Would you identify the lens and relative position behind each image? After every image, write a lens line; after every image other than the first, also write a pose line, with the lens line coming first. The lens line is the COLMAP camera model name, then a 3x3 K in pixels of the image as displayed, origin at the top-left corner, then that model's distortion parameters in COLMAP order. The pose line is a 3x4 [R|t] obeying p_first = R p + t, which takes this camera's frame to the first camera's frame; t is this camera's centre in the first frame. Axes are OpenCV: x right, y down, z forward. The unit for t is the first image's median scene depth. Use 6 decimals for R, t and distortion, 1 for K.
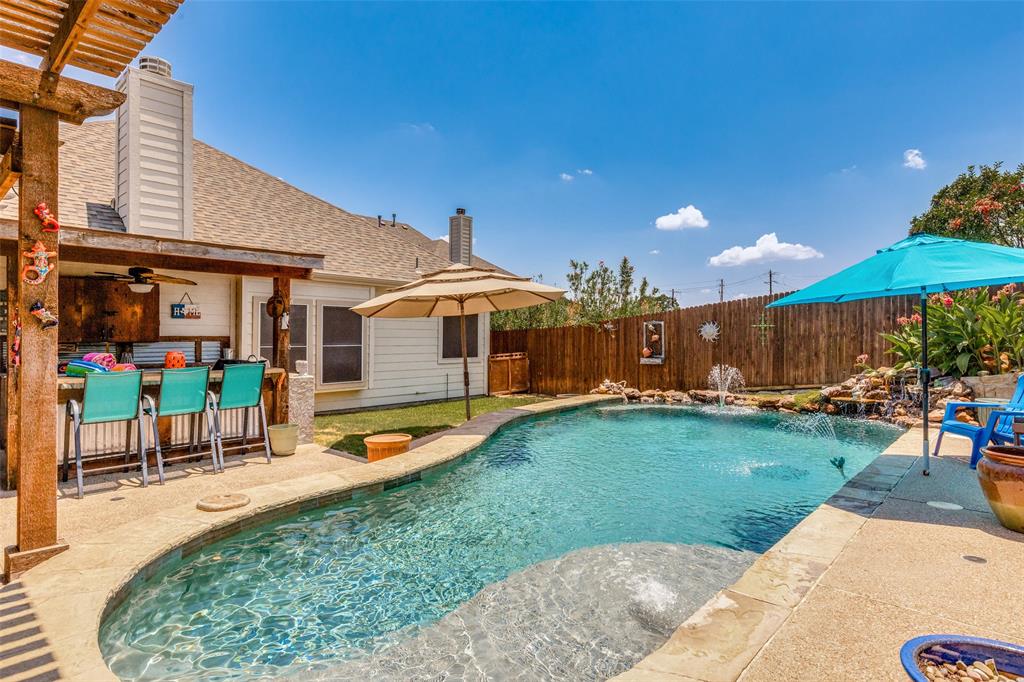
lens RADIAL K [[560.3, 0, 515.5], [0, 560.3, 337.0], [0, 0, 1]] dist [-0.005270, -0.000762]
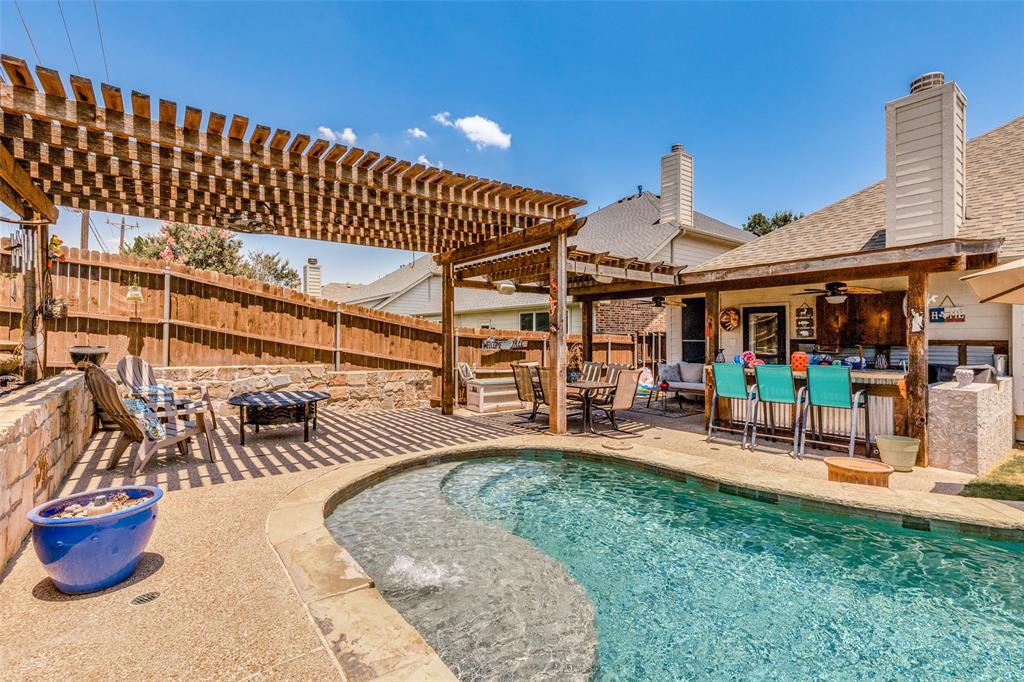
lens RADIAL K [[455.8, 0, 516.2], [0, 455.8, 338.3], [0, 0, 1]] dist [-0.000541, 0.000000]
pose [[-0.182795, -0.003792, -0.983144, 0.409134], [-0.004647, 0.999985, -0.002993, 0.001385], [0.983140, 0.004022, -0.182810, 0.502099]]
